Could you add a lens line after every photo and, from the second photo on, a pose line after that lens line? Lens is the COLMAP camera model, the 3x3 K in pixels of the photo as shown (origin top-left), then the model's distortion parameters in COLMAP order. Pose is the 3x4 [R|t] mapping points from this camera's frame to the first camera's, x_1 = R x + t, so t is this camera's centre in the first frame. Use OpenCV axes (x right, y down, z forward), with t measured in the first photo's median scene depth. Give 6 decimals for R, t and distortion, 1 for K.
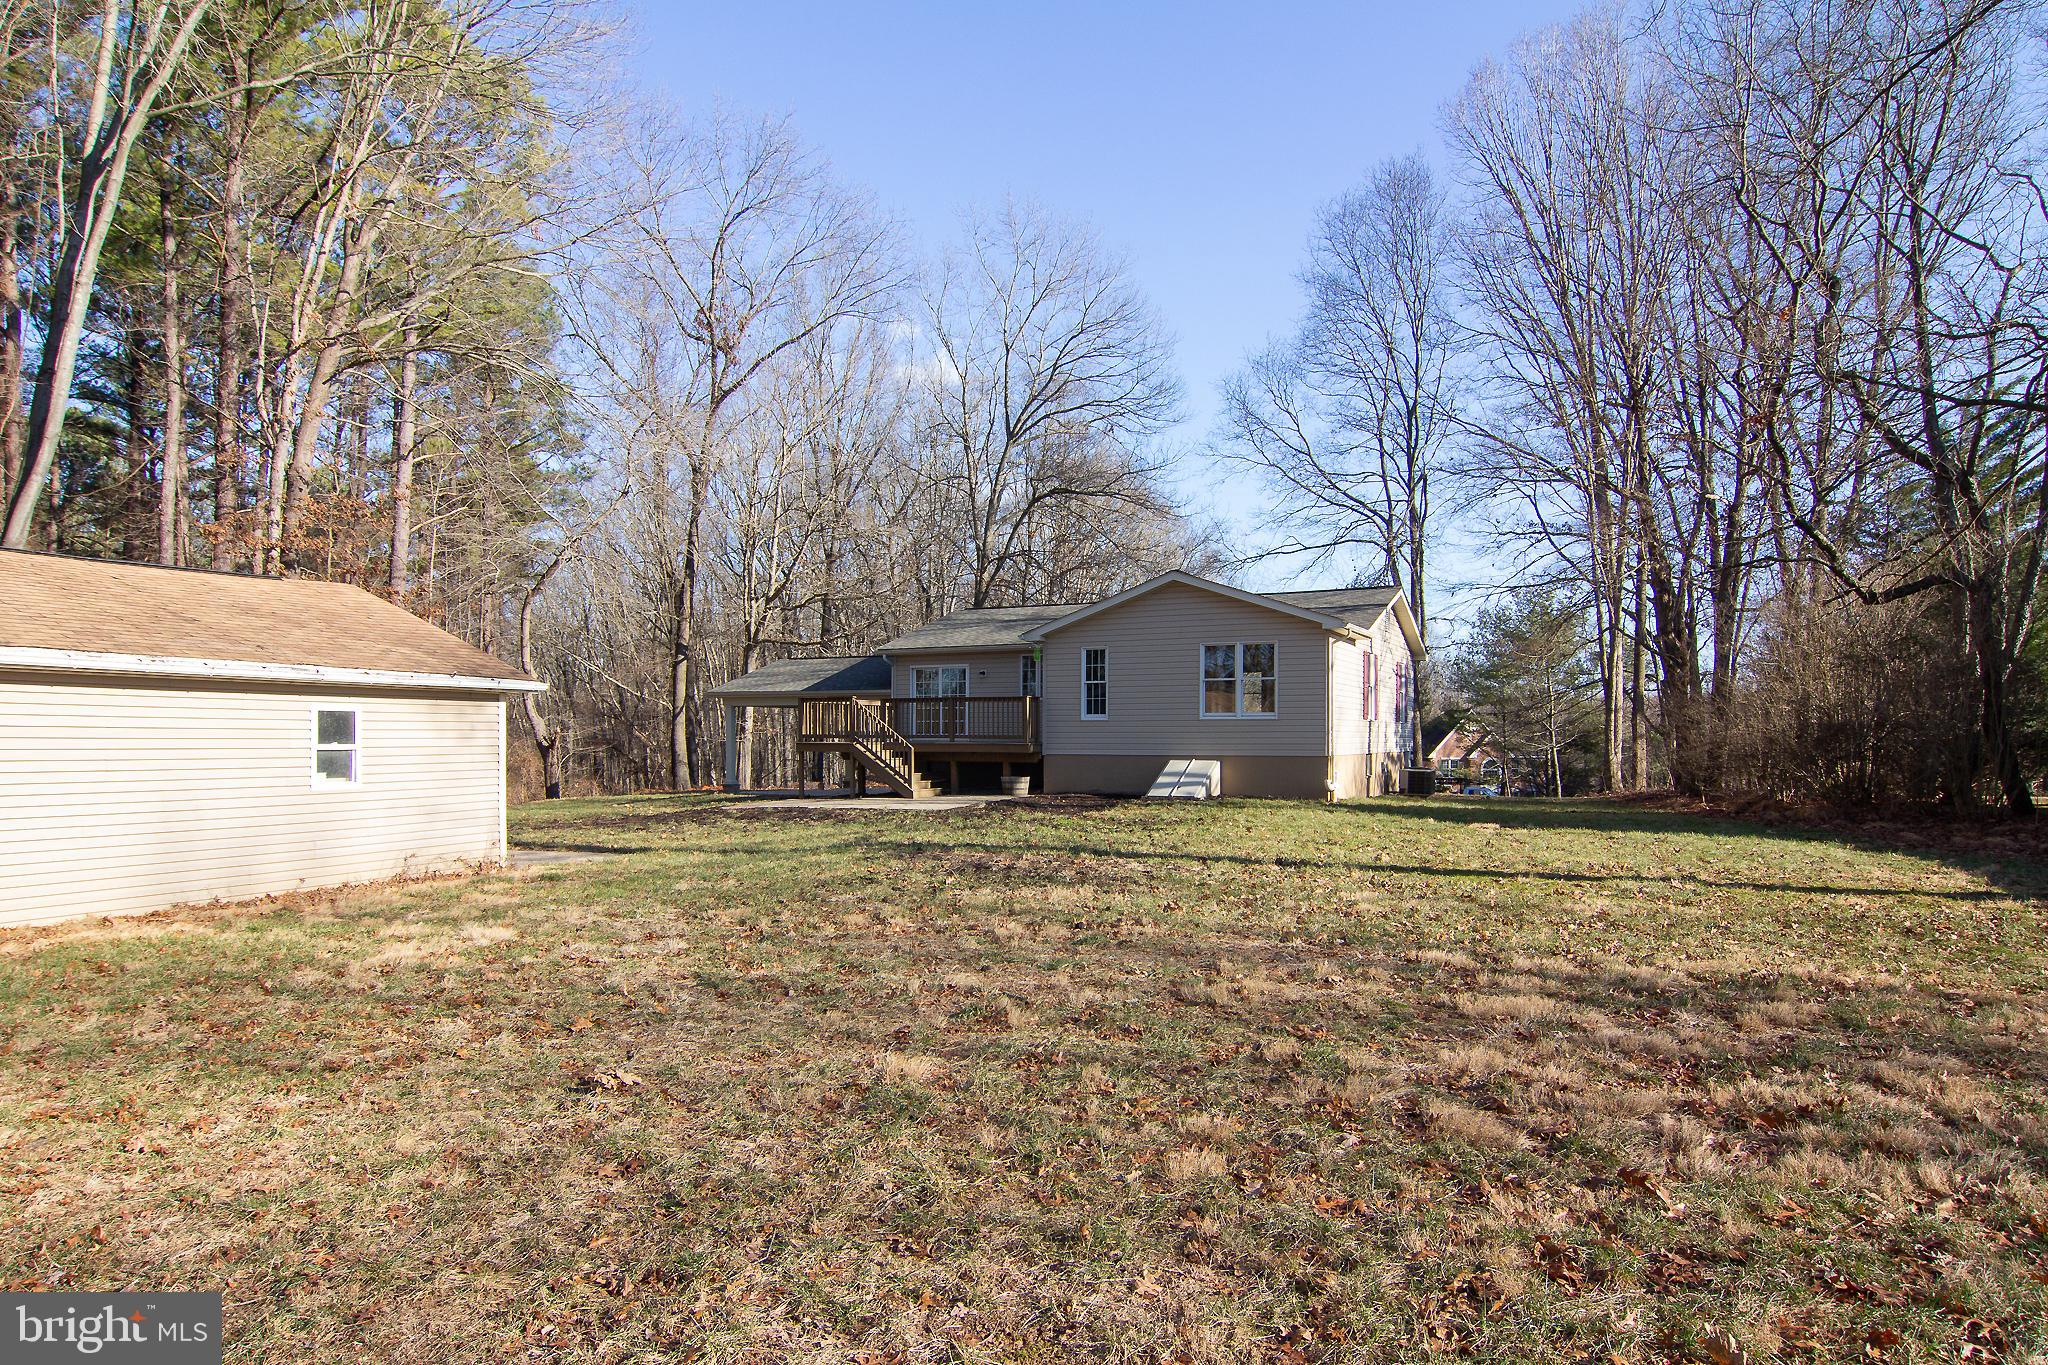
lens RADIAL K [[1189.9, 0, 1024.0], [0, 1189.9, 682.5], [0, 0, 1]] dist [-0.000772, -0.000717]
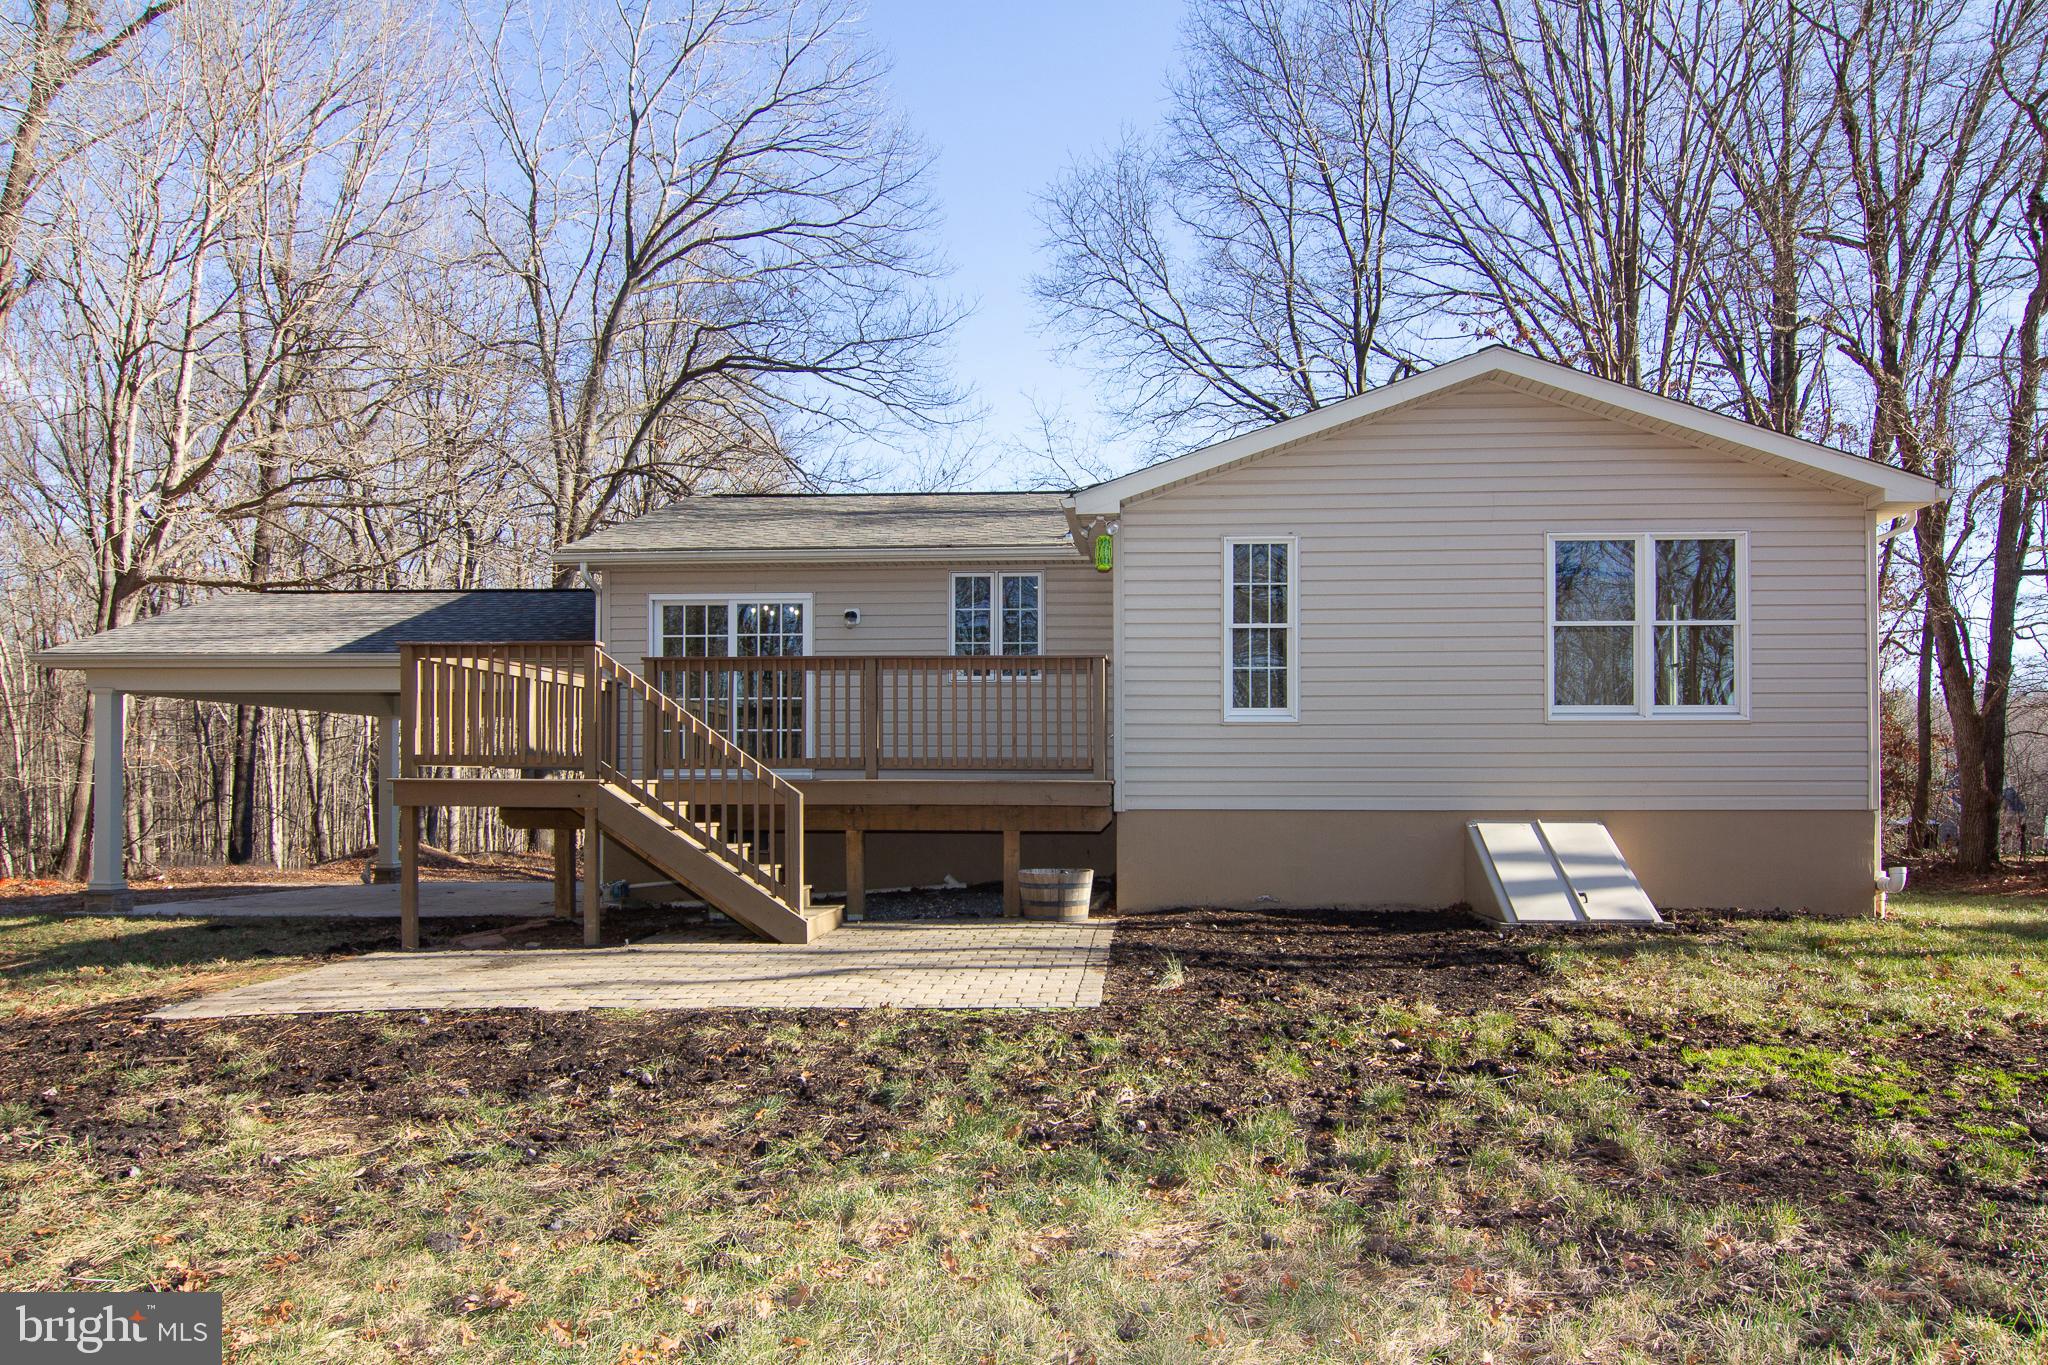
lens RADIAL K [[1498.3, 0, 1024.0], [0, 1498.3, 682.5], [0, 0, 1]] dist [0.000890, 0.001890]
pose [[0.934500, 0.035966, 0.354142, -0.104425], [-0.023195, 0.998921, -0.040241, 0.022562], [-0.355207, 0.029391, 0.934326, 0.318033]]
